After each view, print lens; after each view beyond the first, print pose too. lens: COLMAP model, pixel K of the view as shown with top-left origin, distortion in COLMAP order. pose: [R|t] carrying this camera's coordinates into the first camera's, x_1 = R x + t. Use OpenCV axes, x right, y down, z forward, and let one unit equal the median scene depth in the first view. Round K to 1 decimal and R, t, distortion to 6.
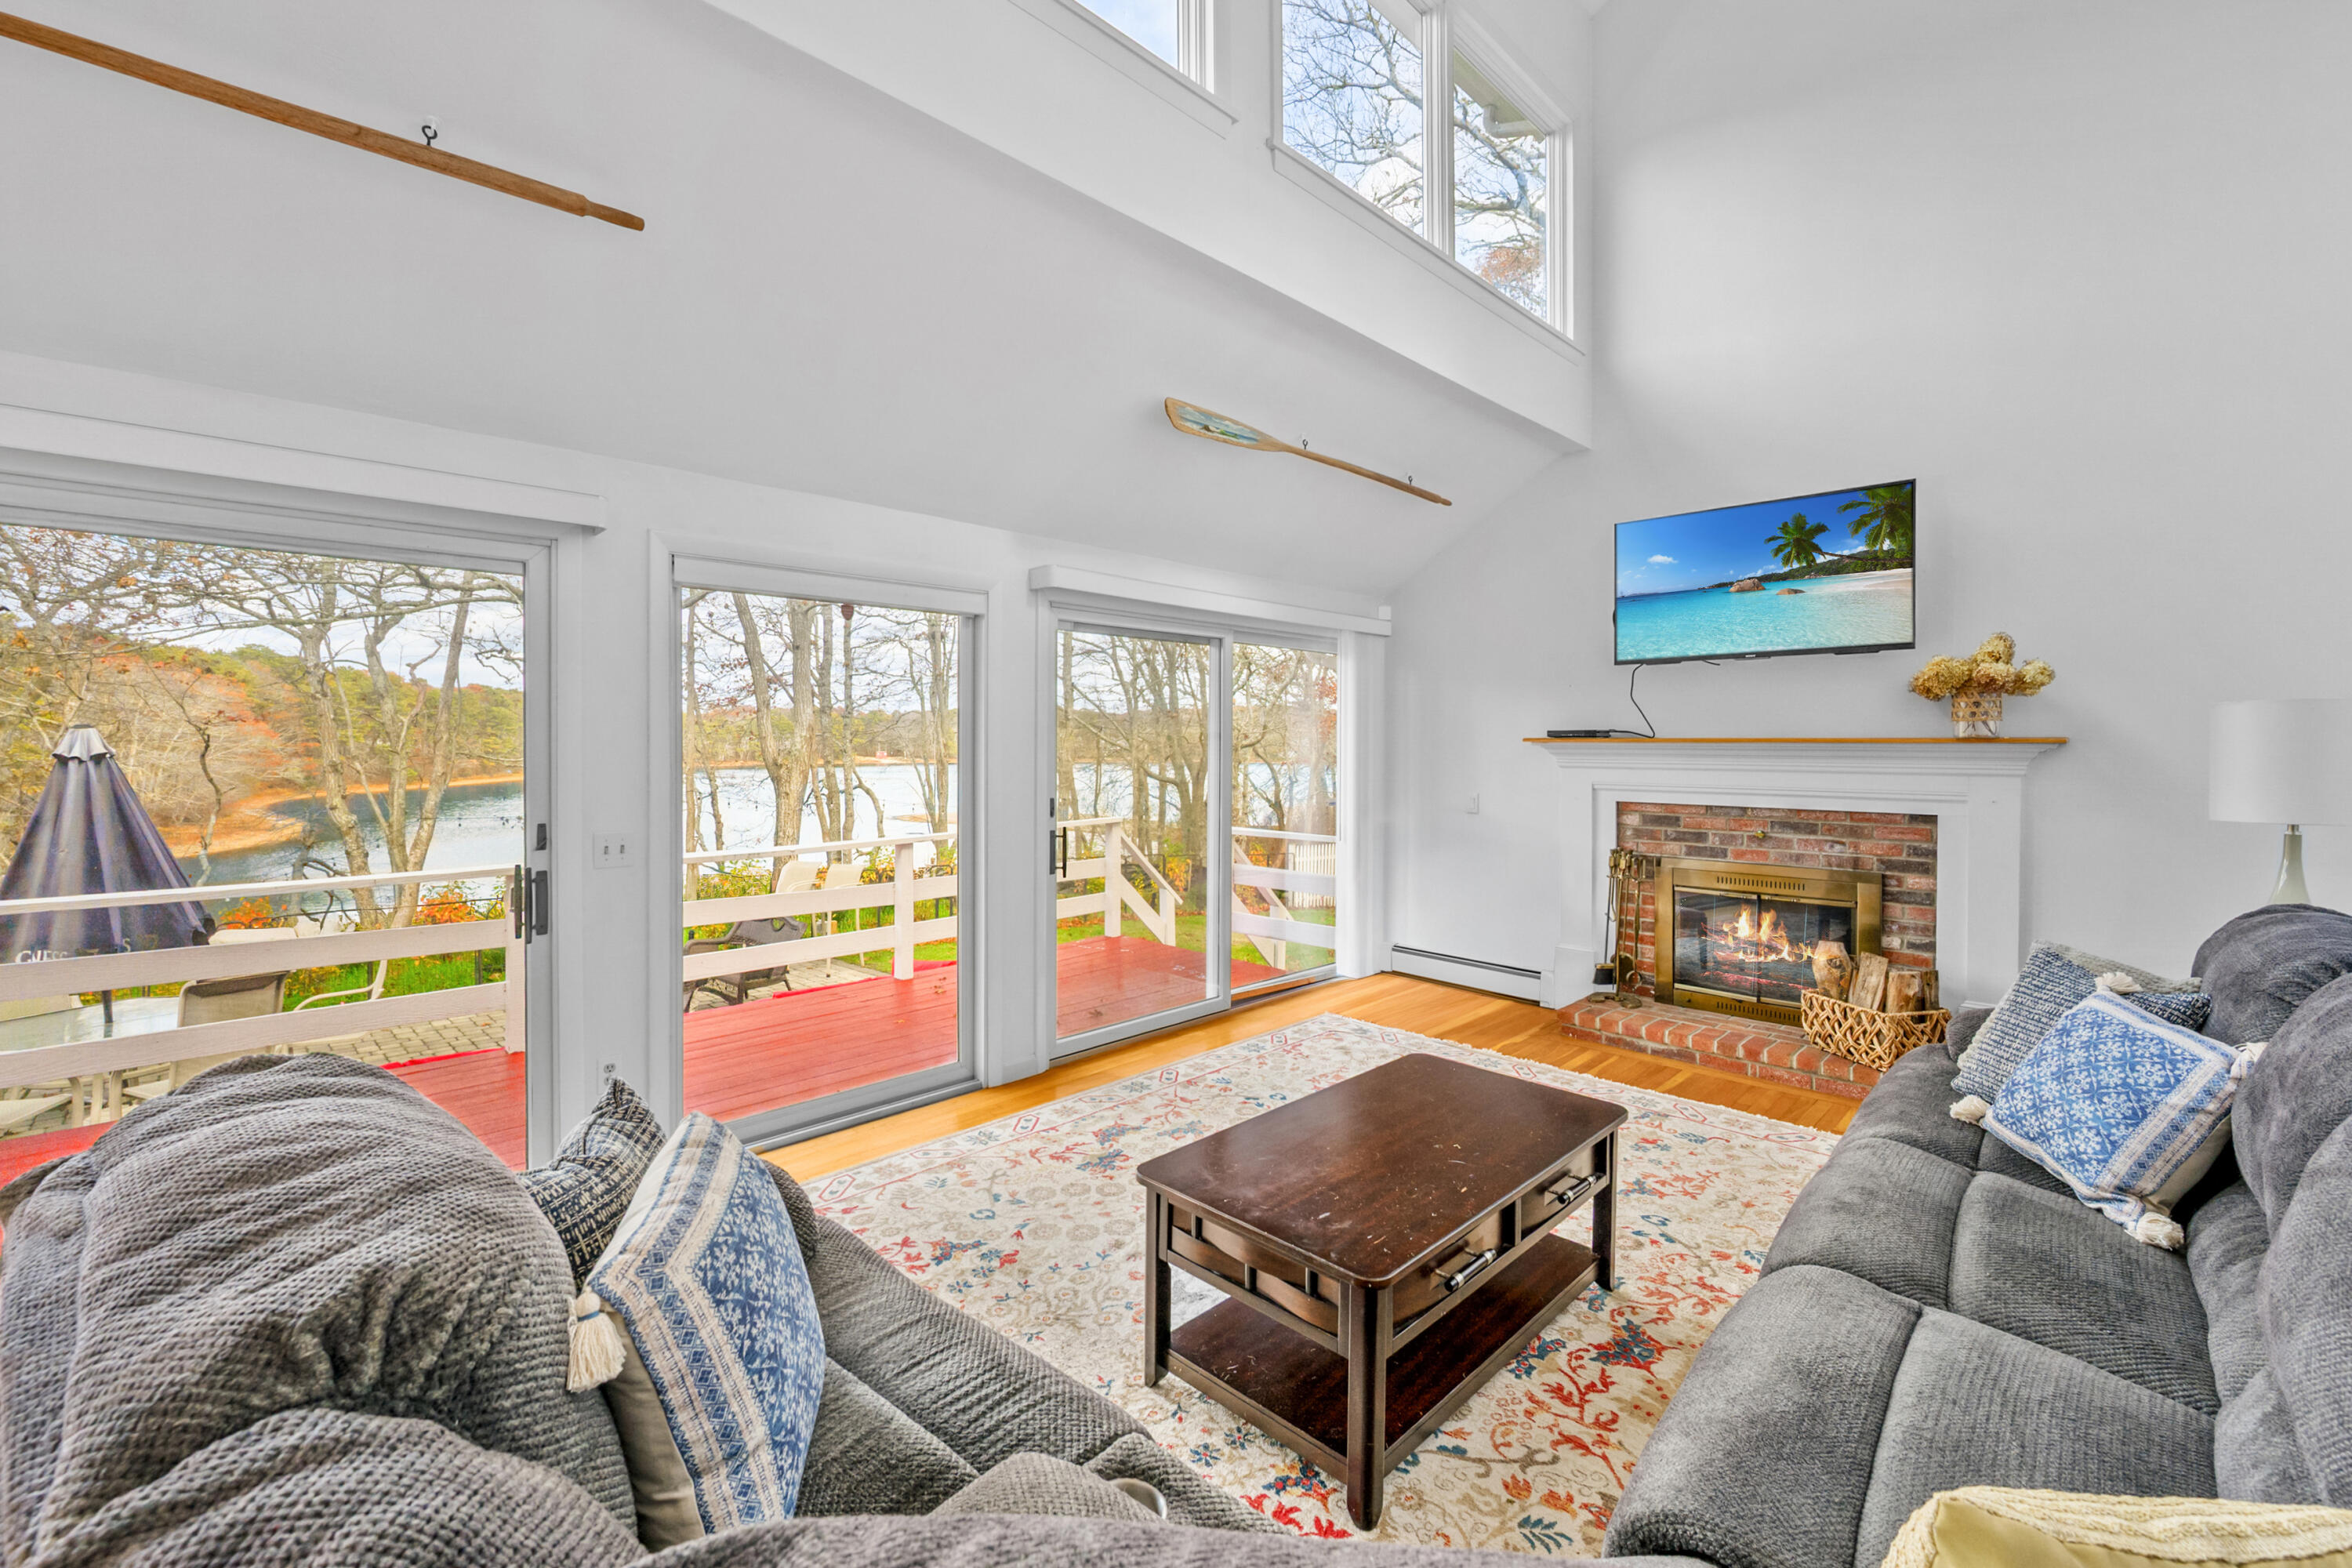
lens RADIAL K [[1027.6, 0, 1175.3], [0, 1027.6, 759.1], [0, 0, 1]] dist [-0.001074, 0.000116]
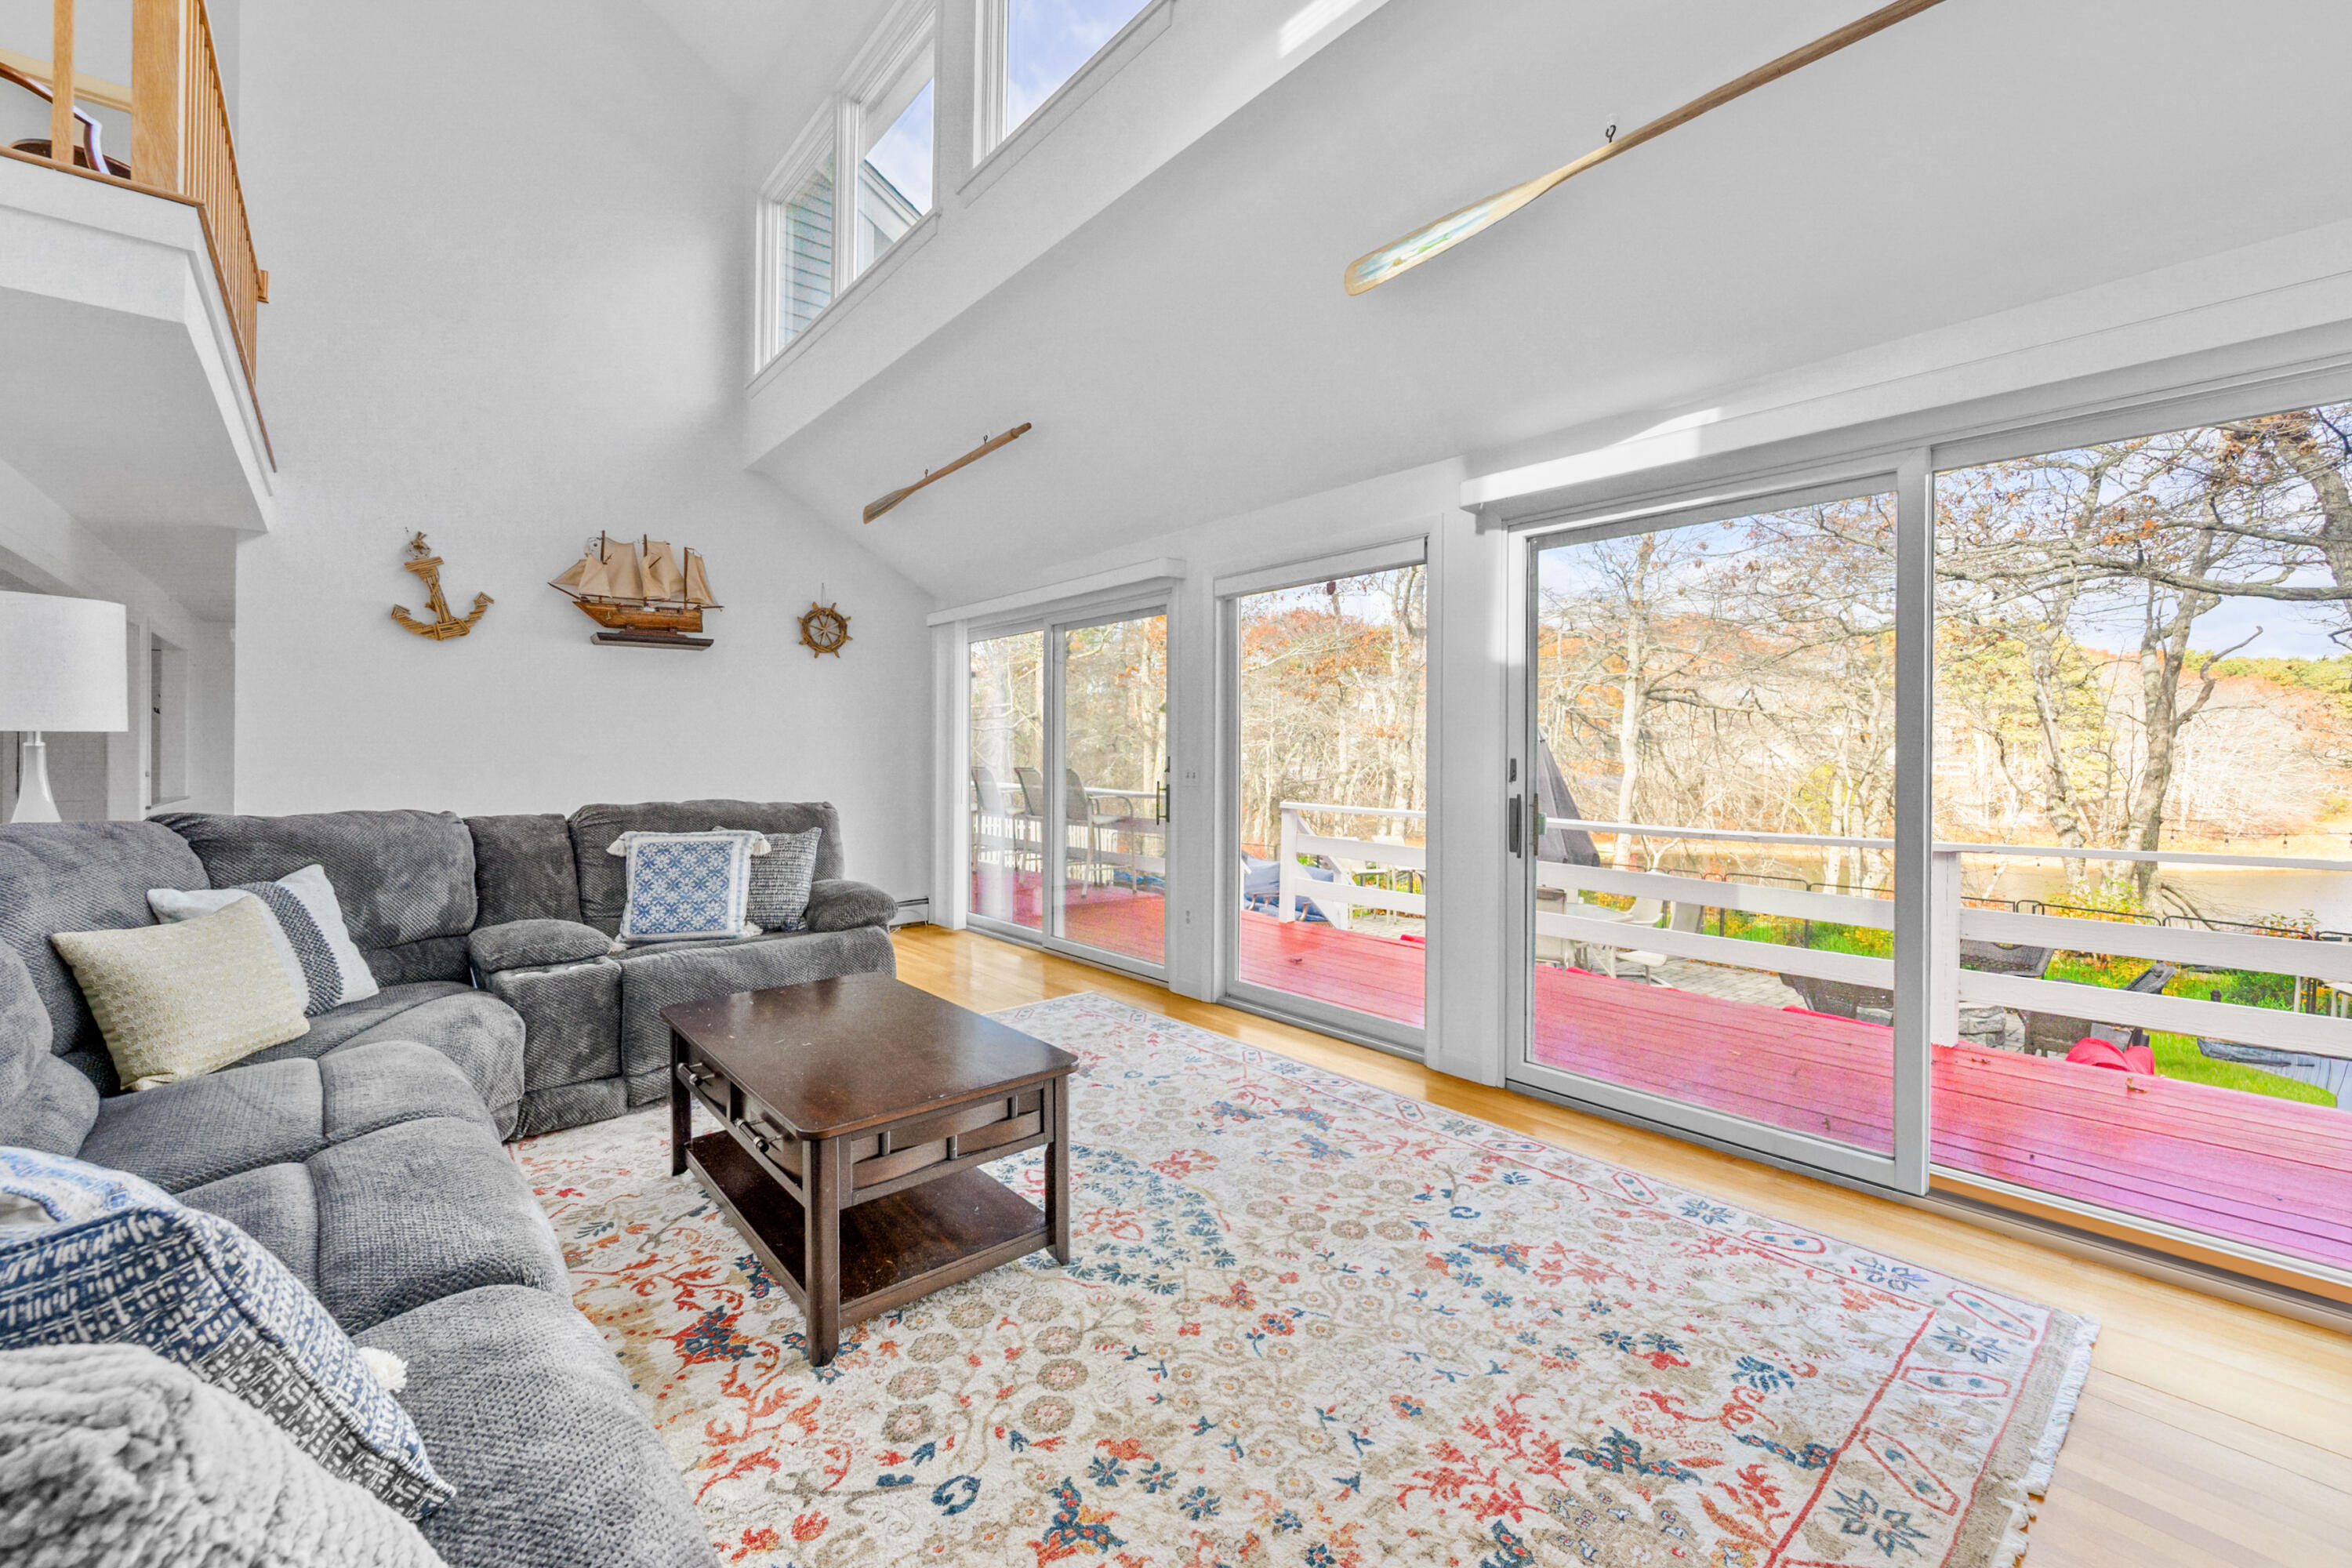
lens RADIAL K [[952.3, 0, 1174.6], [0, 952.3, 764.8], [0, 0, 1]] dist [0.000434, -0.000040]
pose [[-0.095906, 0.009889, -0.995341, 0.694238], [-0.019904, 0.999732, 0.011851, 0.038686], [0.995191, 0.020948, -0.095683, 0.839142]]
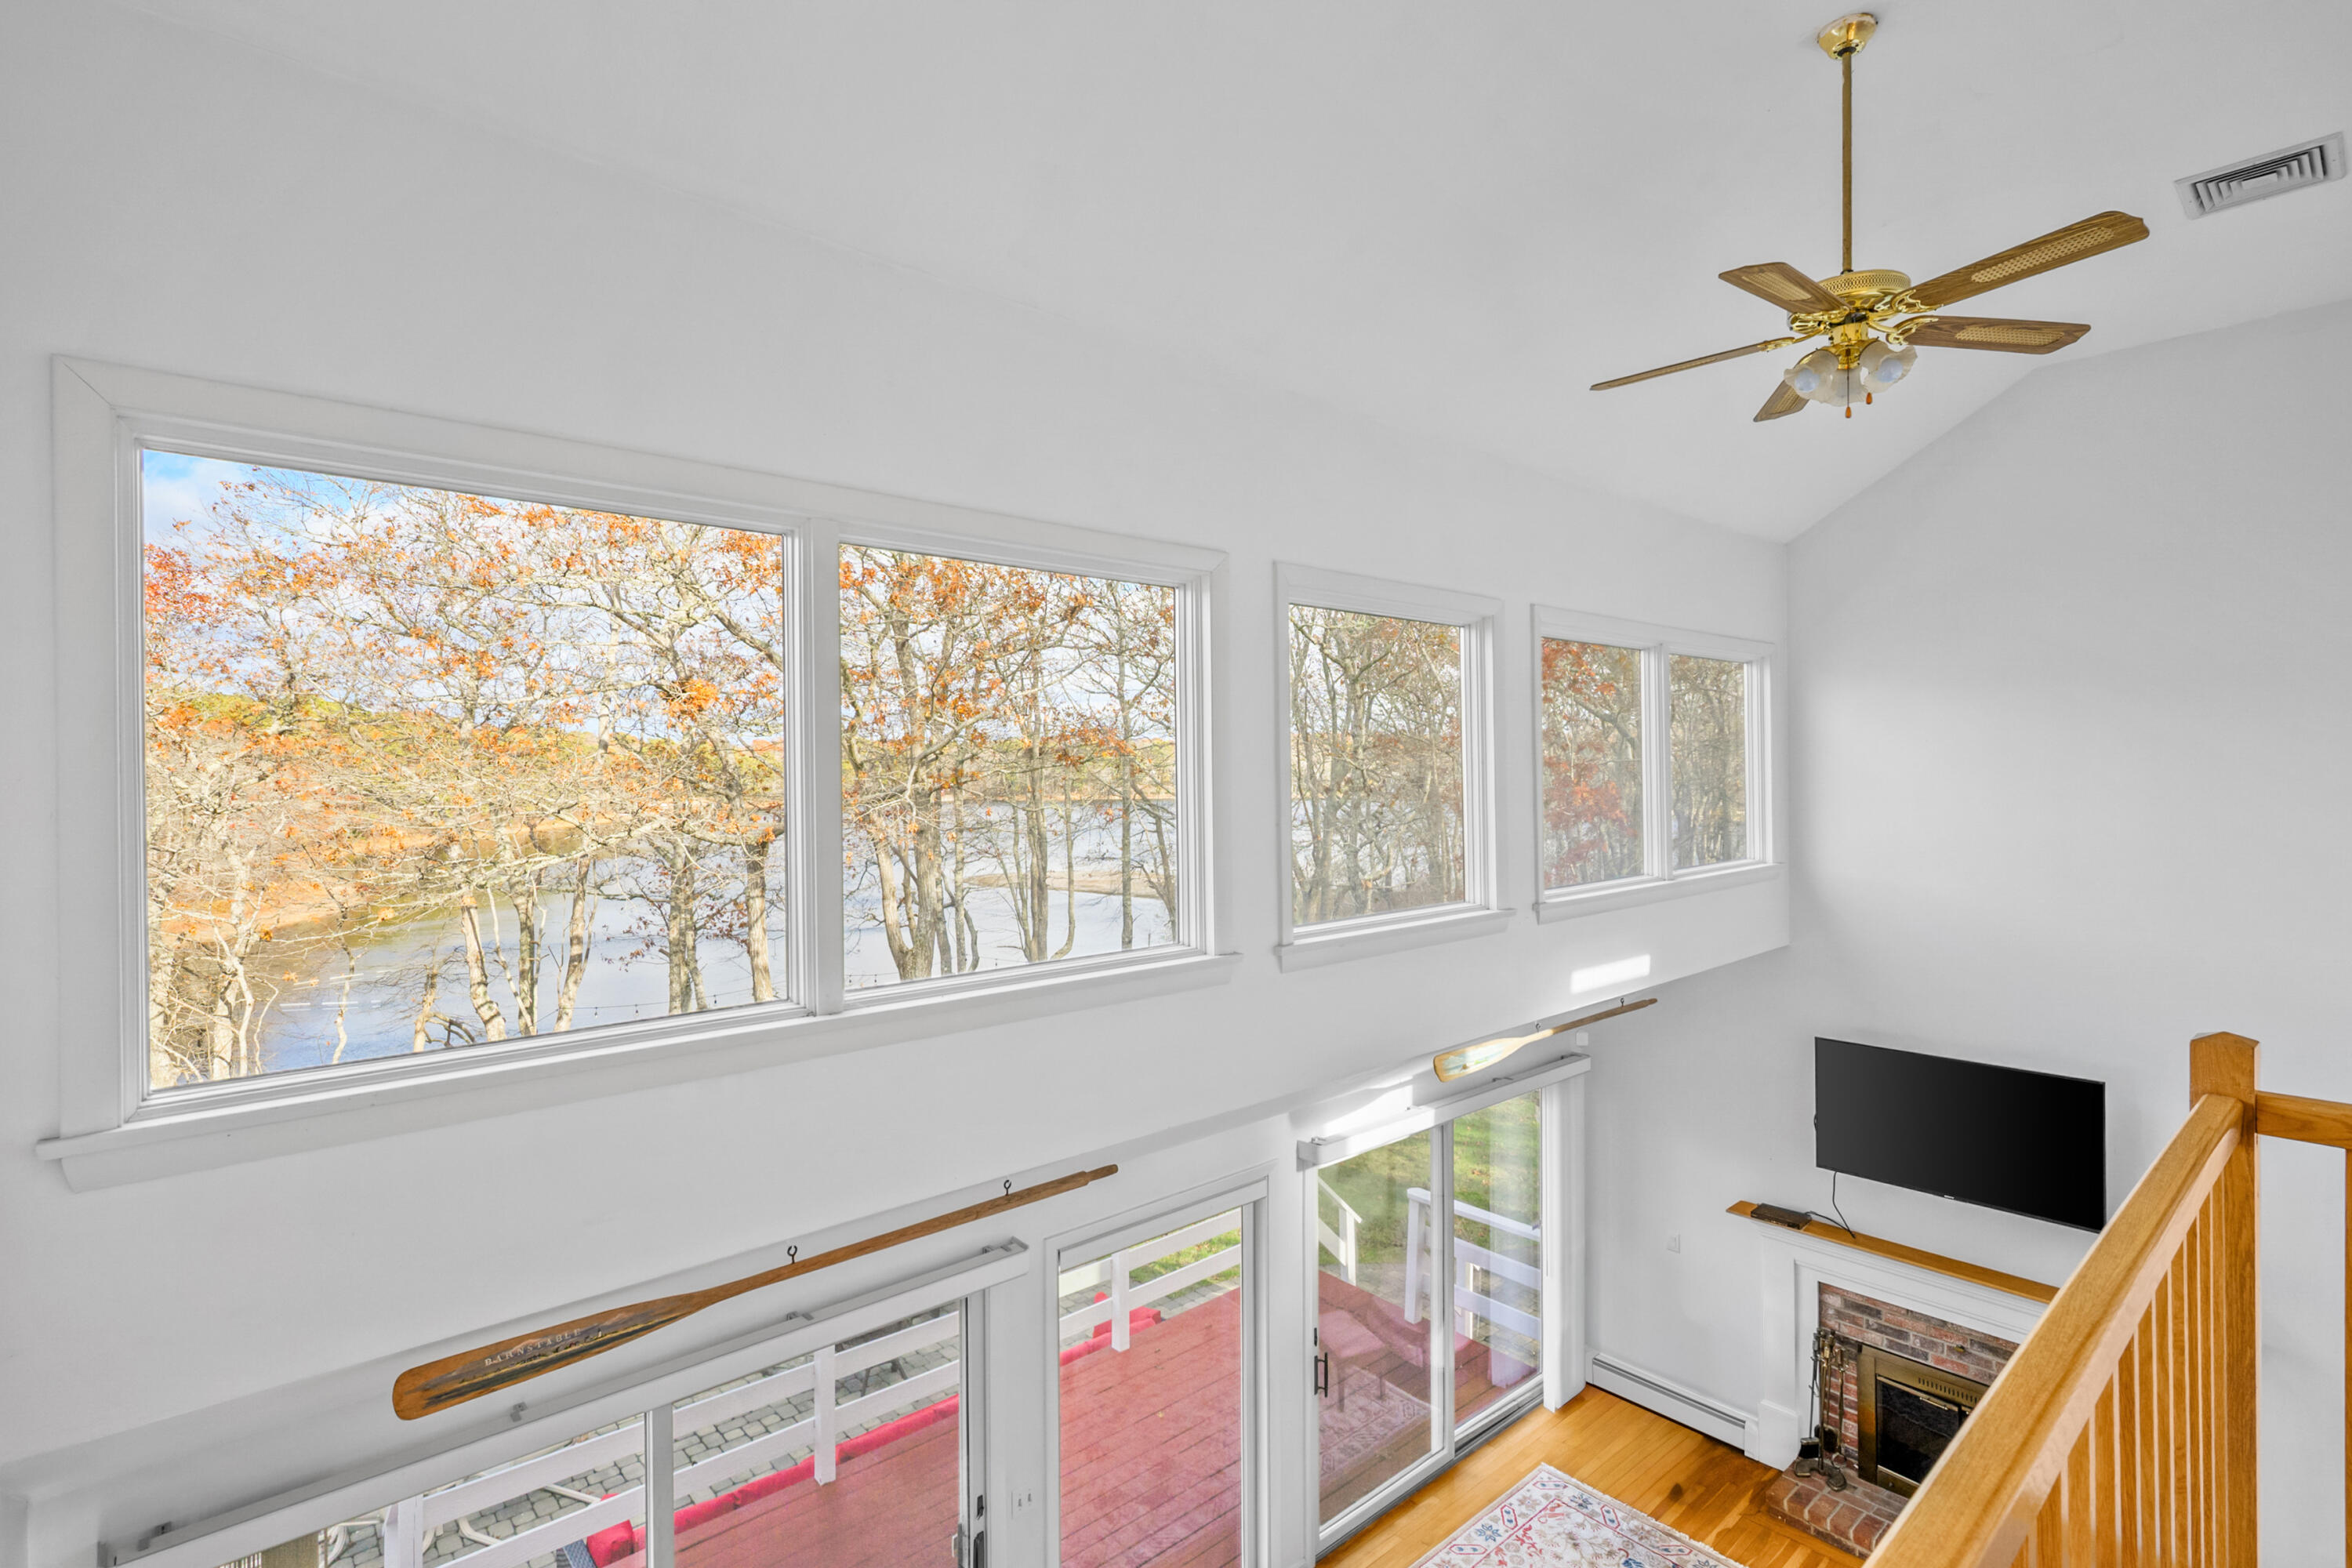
lens RADIAL K [[1113.5, 0, 1175.5], [0, 1113.5, 776.8], [0, 0, 1]] dist [0.003536, 0.000262]
pose [[0.995518, -0.011914, -0.093817, -0.157419], [0.010920, 0.999879, -0.011095, -0.599559], [0.093938, 0.010021, 0.995528, -0.294245]]
